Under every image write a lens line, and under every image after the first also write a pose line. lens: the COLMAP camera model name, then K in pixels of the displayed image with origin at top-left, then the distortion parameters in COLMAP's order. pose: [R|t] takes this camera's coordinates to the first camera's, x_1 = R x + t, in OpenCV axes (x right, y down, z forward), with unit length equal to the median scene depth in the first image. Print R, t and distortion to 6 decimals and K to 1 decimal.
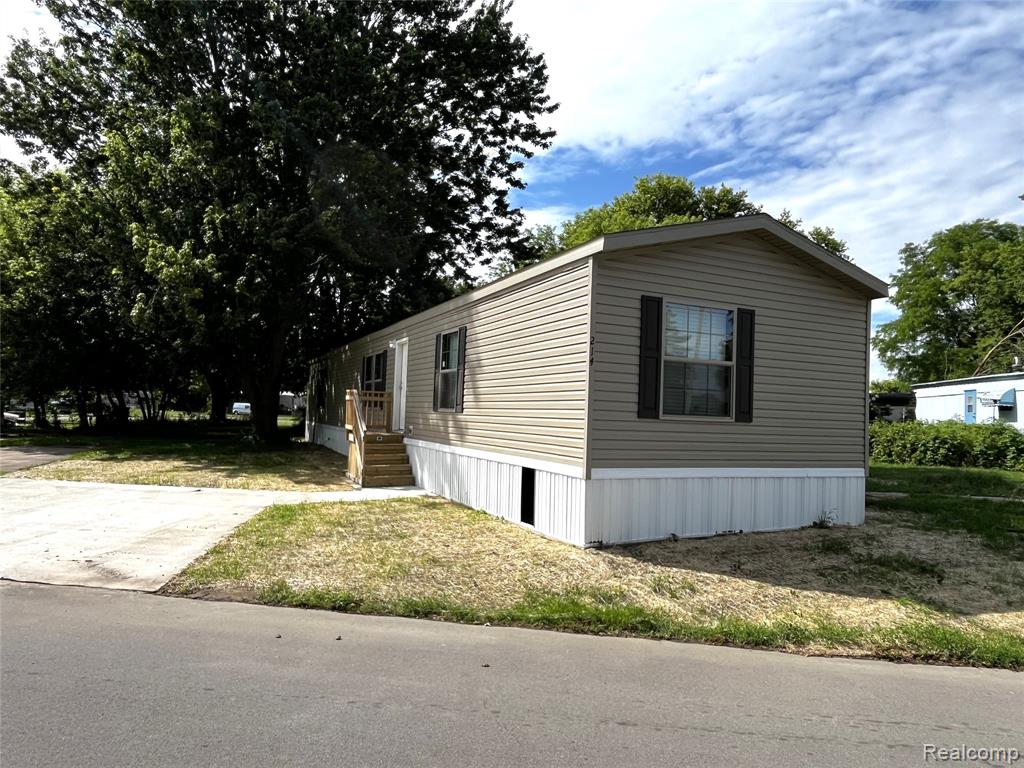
lens RADIAL K [[648.8, 0, 512.0], [0, 648.8, 384.0], [0, 0, 1]] dist [-0.000105, -0.001042]
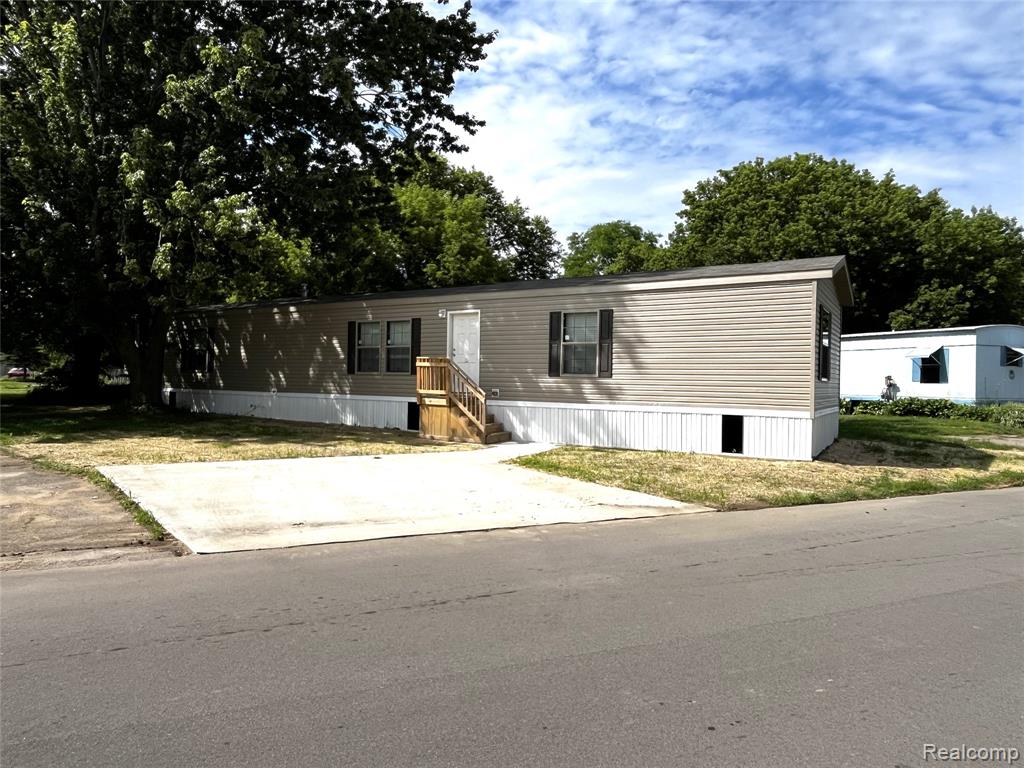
lens RADIAL K [[639.9, 0, 512.0], [0, 639.9, 384.0], [0, 0, 1]] dist [-0.000209, -0.001232]
pose [[0.842216, -0.022556, 0.538669, -0.786359], [-0.014738, 0.997788, 0.064824, -0.018538], [-0.538939, -0.062535, 0.840020, 0.036697]]
